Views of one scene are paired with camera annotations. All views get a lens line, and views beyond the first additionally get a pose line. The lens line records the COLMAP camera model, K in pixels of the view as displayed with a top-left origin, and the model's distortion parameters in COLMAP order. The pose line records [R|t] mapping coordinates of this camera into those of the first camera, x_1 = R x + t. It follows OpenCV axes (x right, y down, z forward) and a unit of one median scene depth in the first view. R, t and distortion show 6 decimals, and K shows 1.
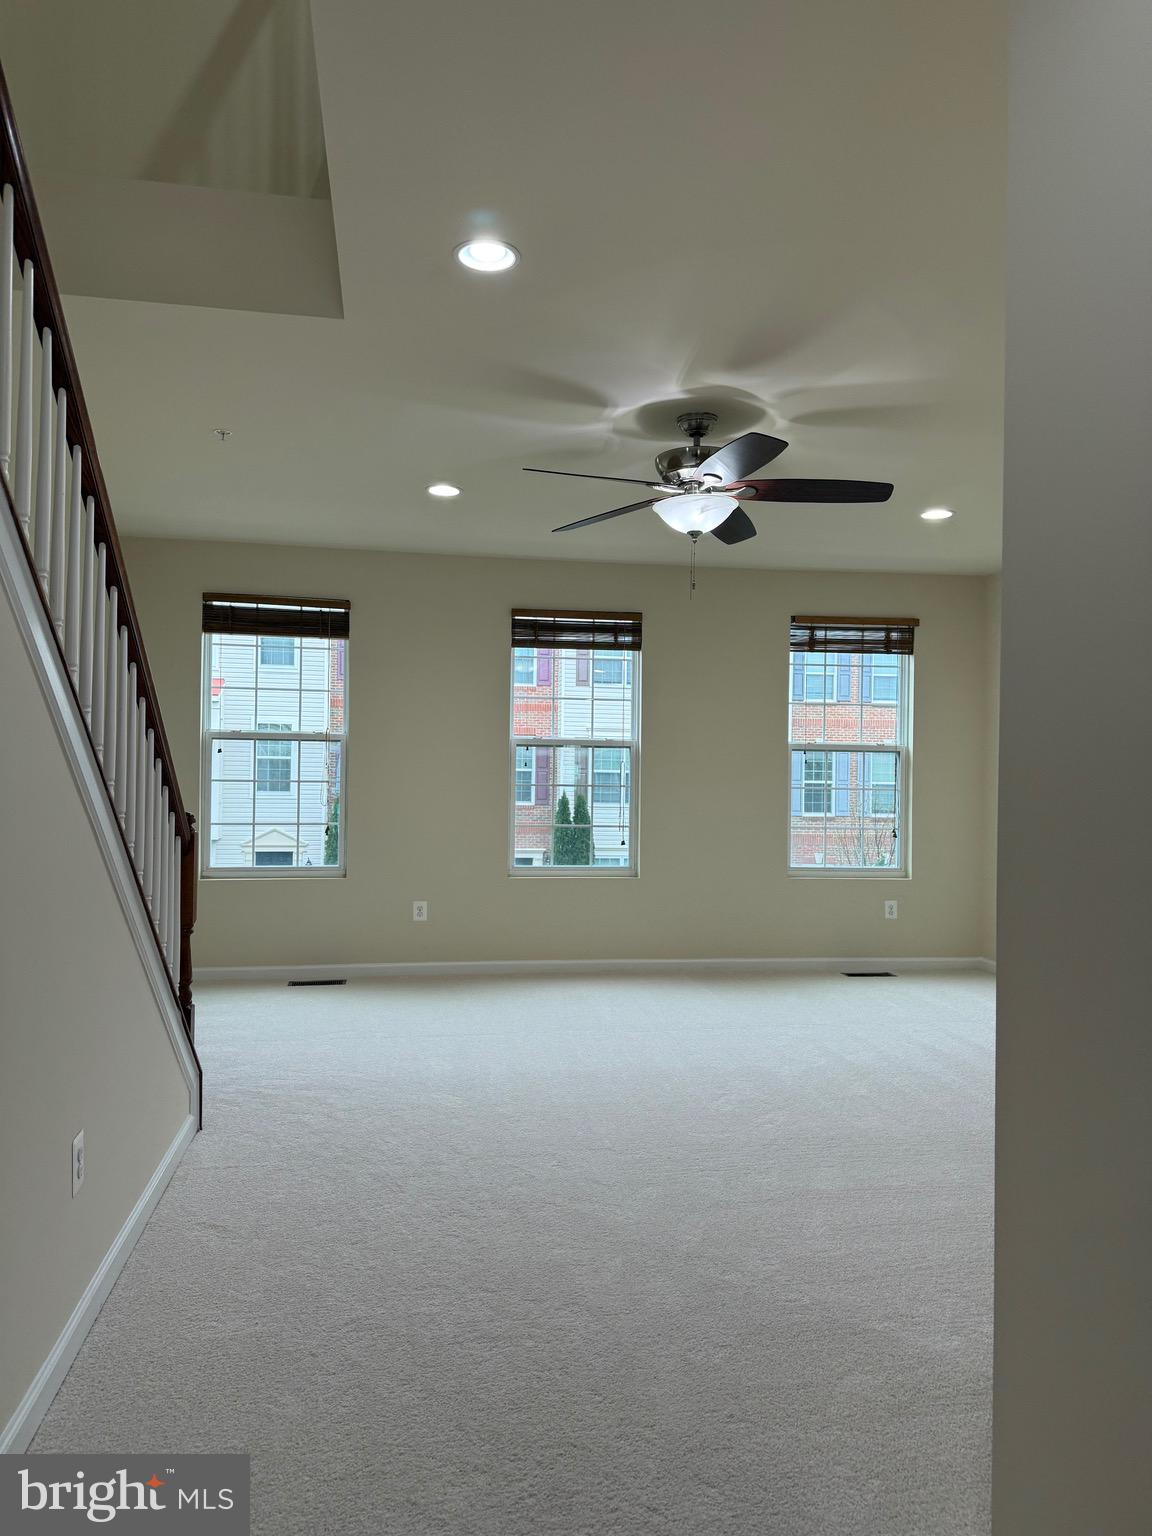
lens RADIAL K [[1080.6, 0, 553.3], [0, 1080.6, 774.7], [0, 0, 1]] dist [0.085126, -0.108808]
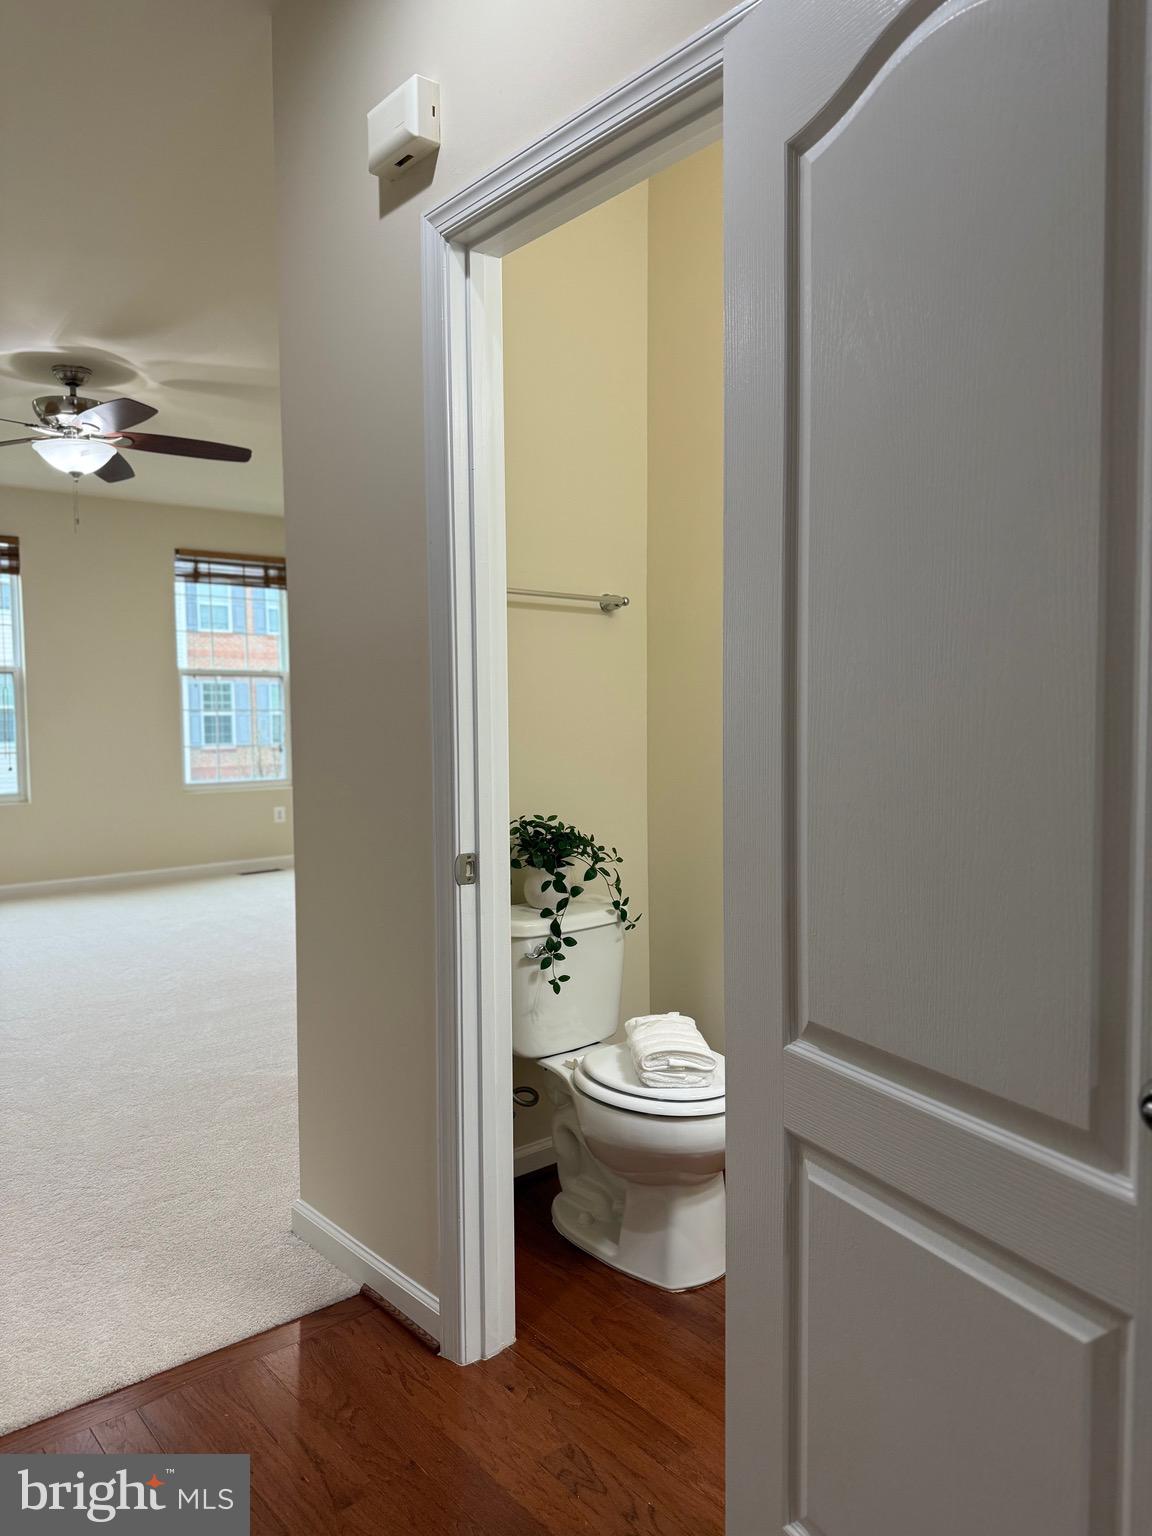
lens RADIAL K [[1080.6, 0, 553.3], [0, 1080.6, 774.7], [0, 0, 1]] dist [0.085126, -0.108808]
pose [[0.858814, -0.053214, 0.509516, -0.036737], [0.021222, 0.997432, 0.068401, 0.017229], [-0.511847, -0.047930, 0.857738, -0.216857]]
